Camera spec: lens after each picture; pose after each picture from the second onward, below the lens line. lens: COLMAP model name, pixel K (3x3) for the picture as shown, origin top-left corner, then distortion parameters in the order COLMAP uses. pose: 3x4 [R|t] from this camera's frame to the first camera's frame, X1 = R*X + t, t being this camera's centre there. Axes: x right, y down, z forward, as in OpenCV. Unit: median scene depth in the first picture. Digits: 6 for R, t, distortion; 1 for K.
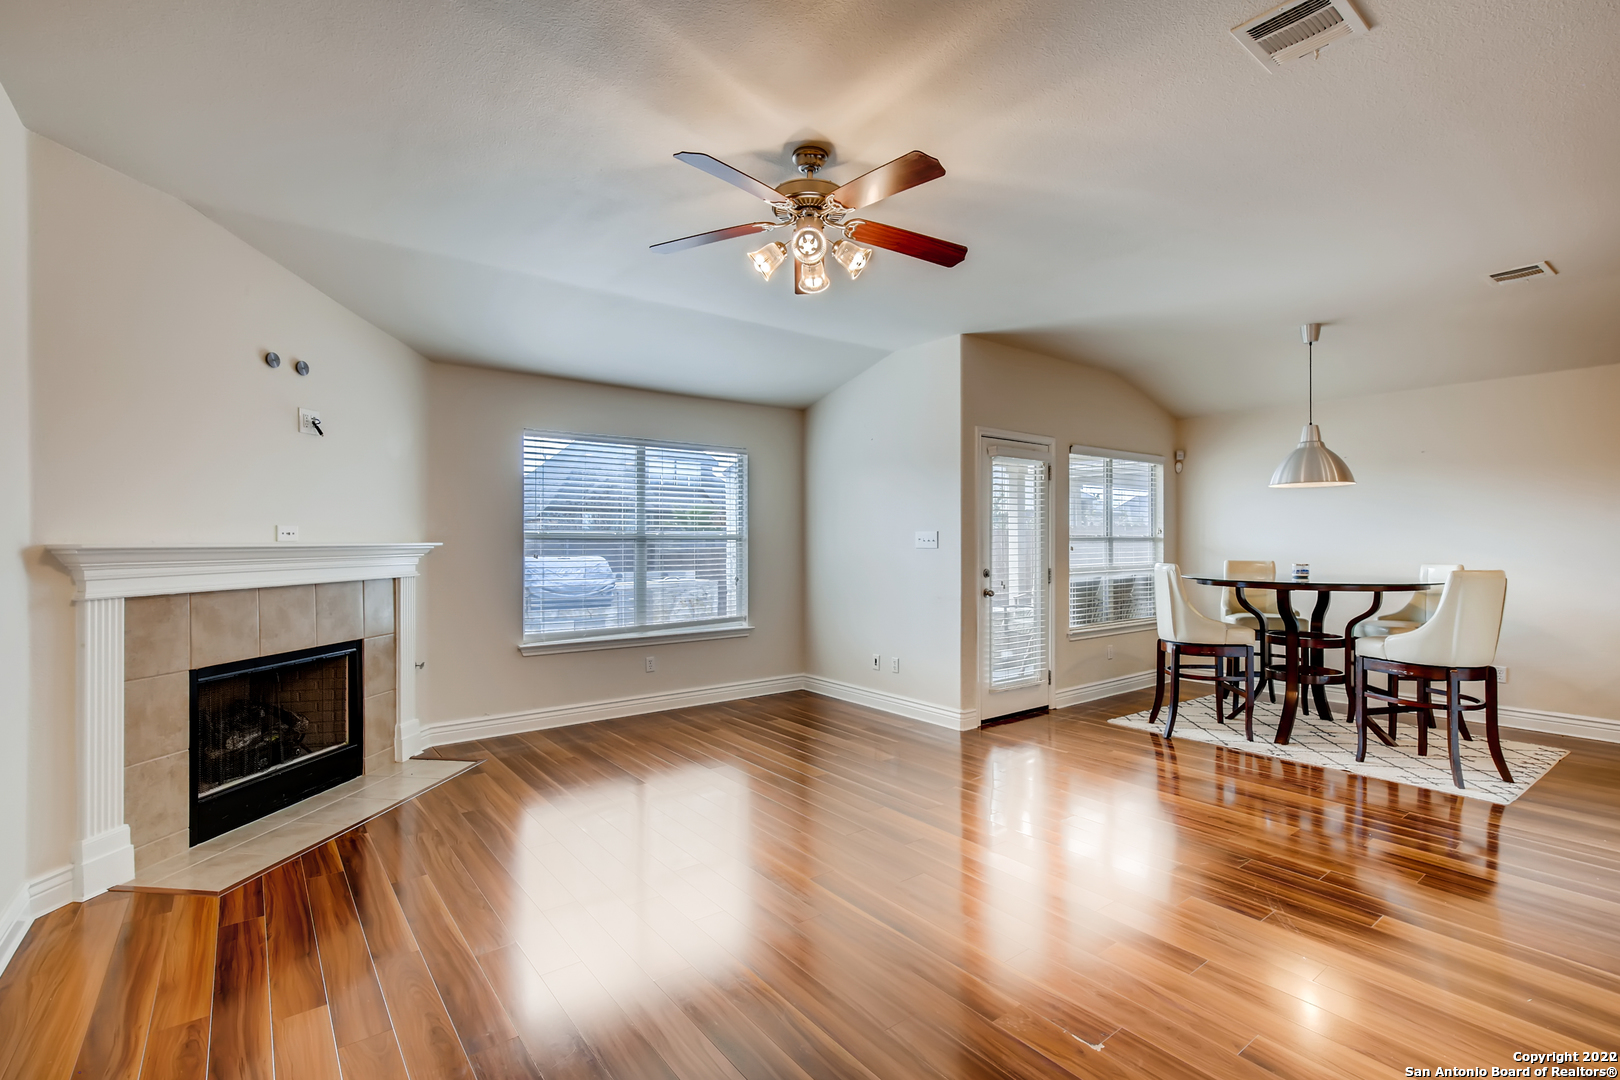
lens RADIAL K [[732.8, 0, 822.9], [0, 732.8, 542.2], [0, 0, 1]] dist [0.000203, 0.000421]
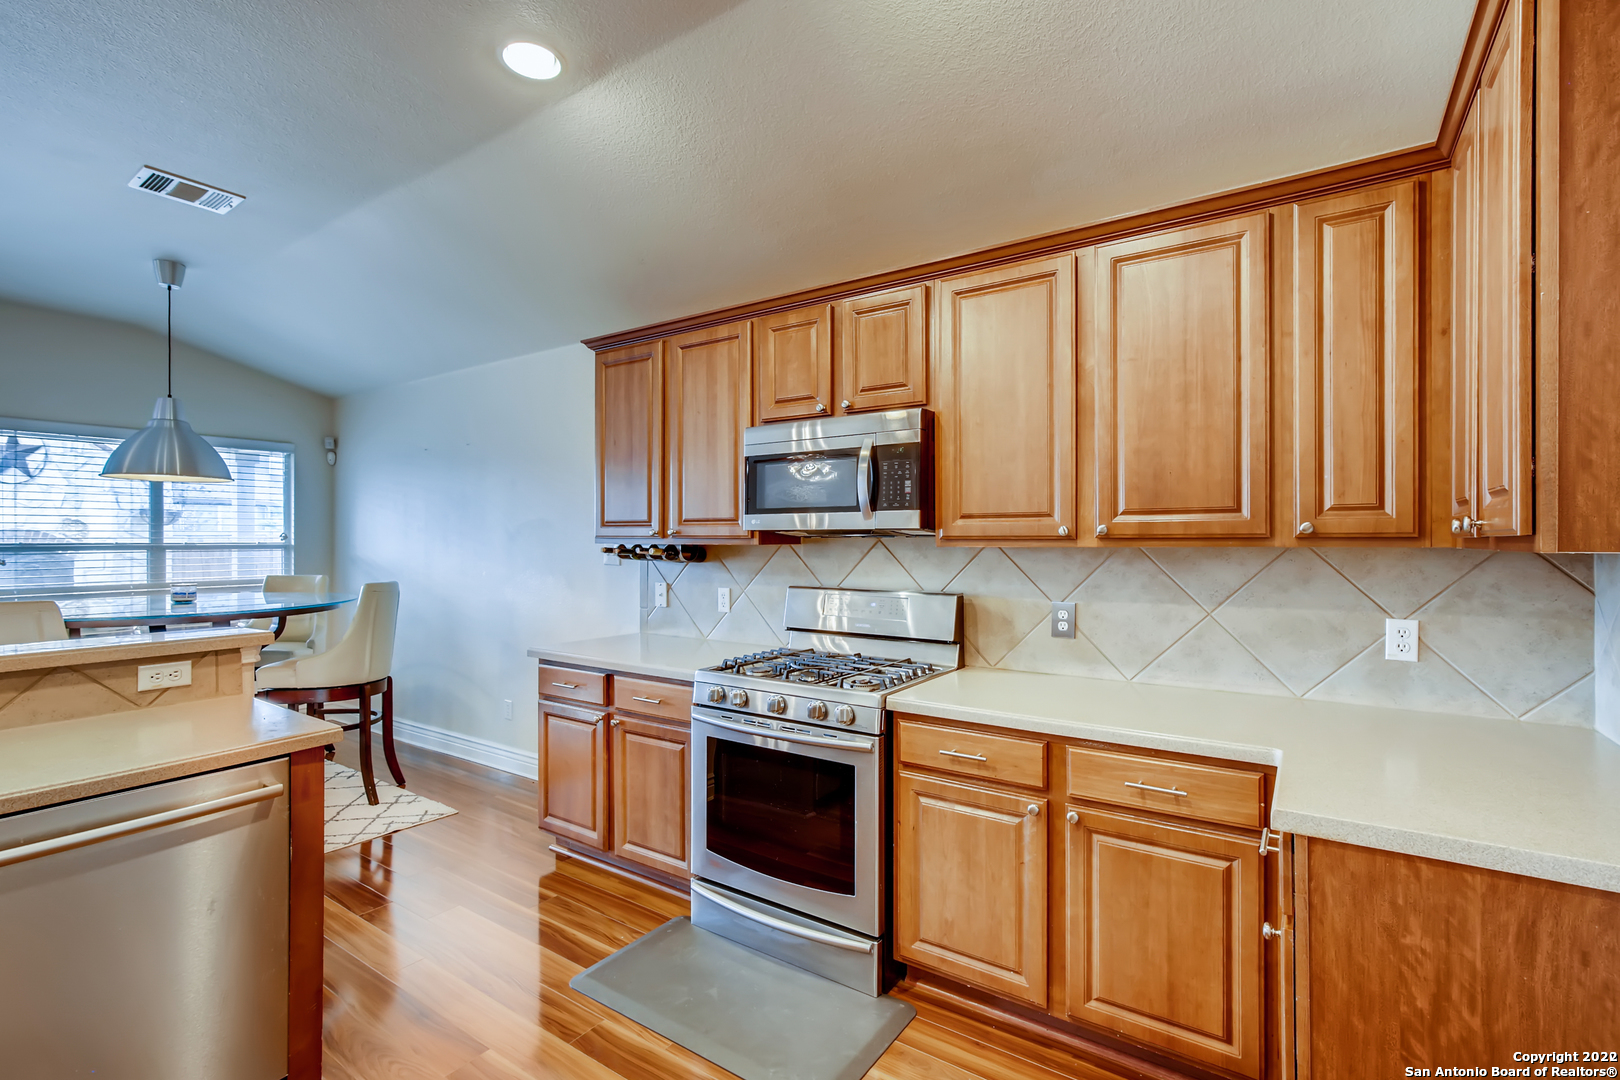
lens RADIAL K [[732.8, 0, 822.9], [0, 732.8, 542.2], [0, 0, 1]] dist [0.000203, 0.000421]
pose [[0.957333, -0.002641, 0.288976, 1.081209], [0.001353, 0.999988, 0.004655, -0.015530], [-0.288985, -0.004065, 0.957325, 0.095065]]
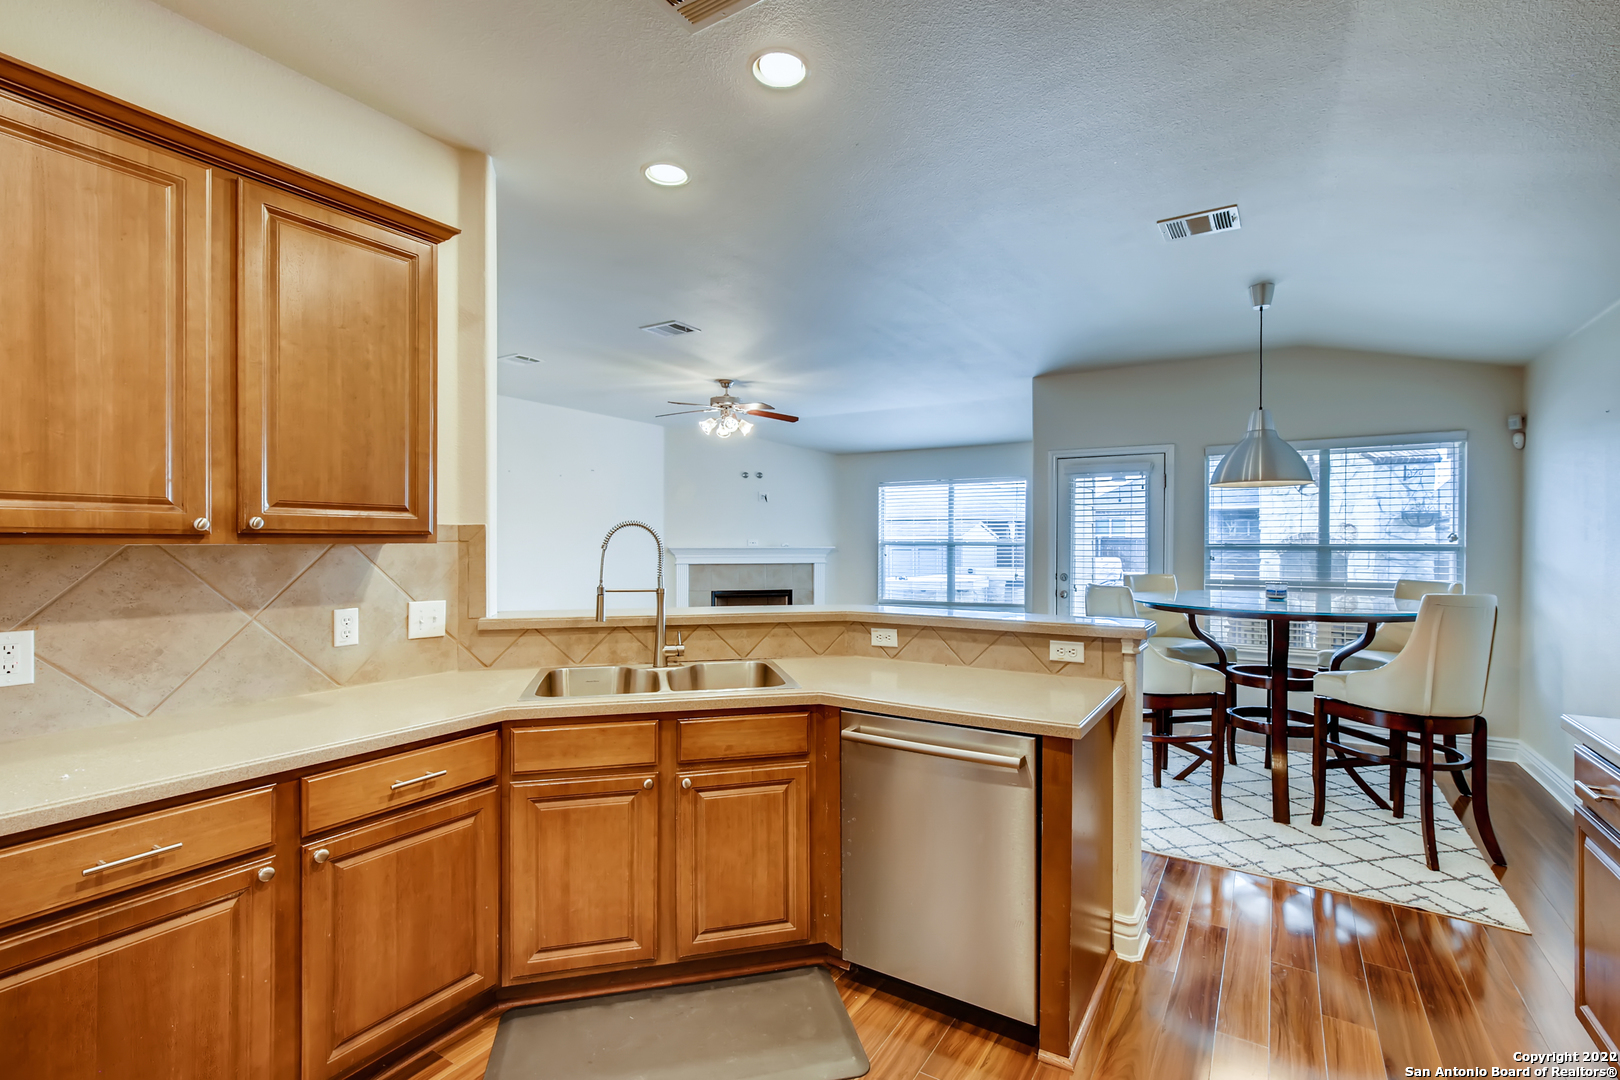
lens RADIAL K [[755.5, 0, 838.8], [0, 755.5, 540.5], [0, 0, 1]] dist [0.012159, -0.000071]
pose [[0.345649, 0.000846, -0.938363, 1.284897], [-0.001157, 0.999999, 0.000476, -0.015555], [0.938363, 0.000921, 0.345650, 0.273372]]
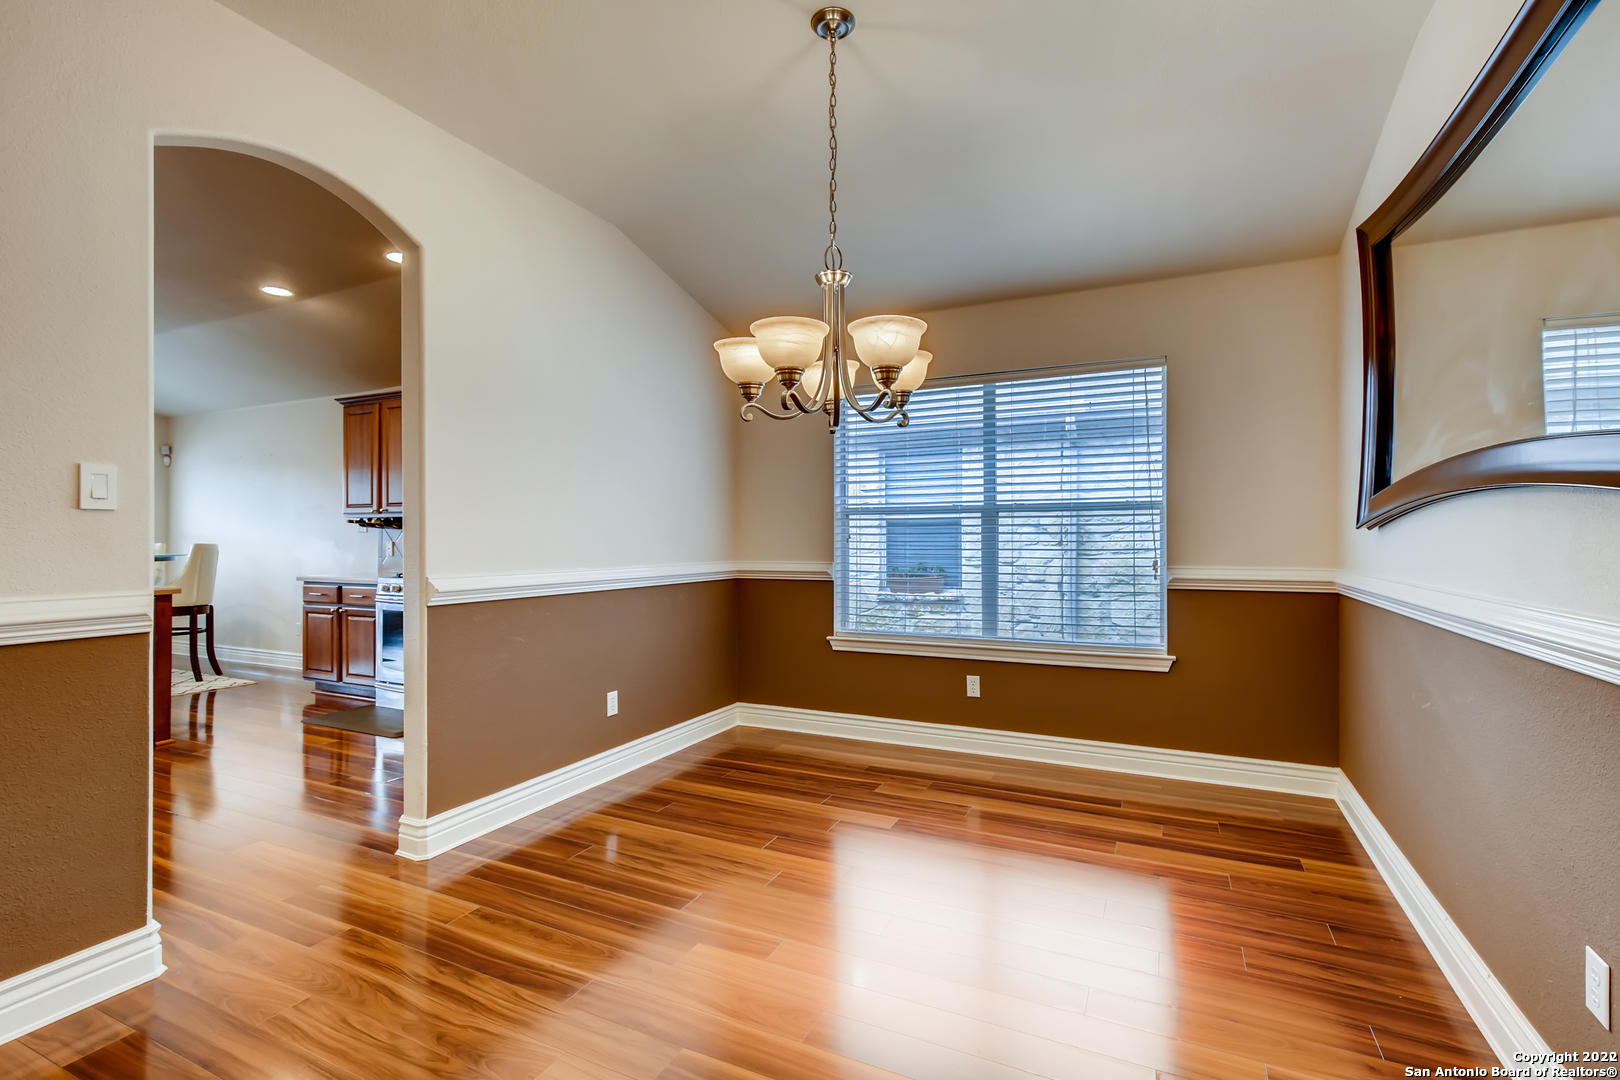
lens RADIAL K [[732.8, 0, 822.9], [0, 732.8, 542.2], [0, 0, 1]] dist [0.000203, 0.000421]
pose [[0.903539, 0.000520, 0.428506, 1.266170], [-0.000978, 0.999999, 0.000848, 0.026265], [-0.428505, -0.001186, 0.903539, -0.580272]]
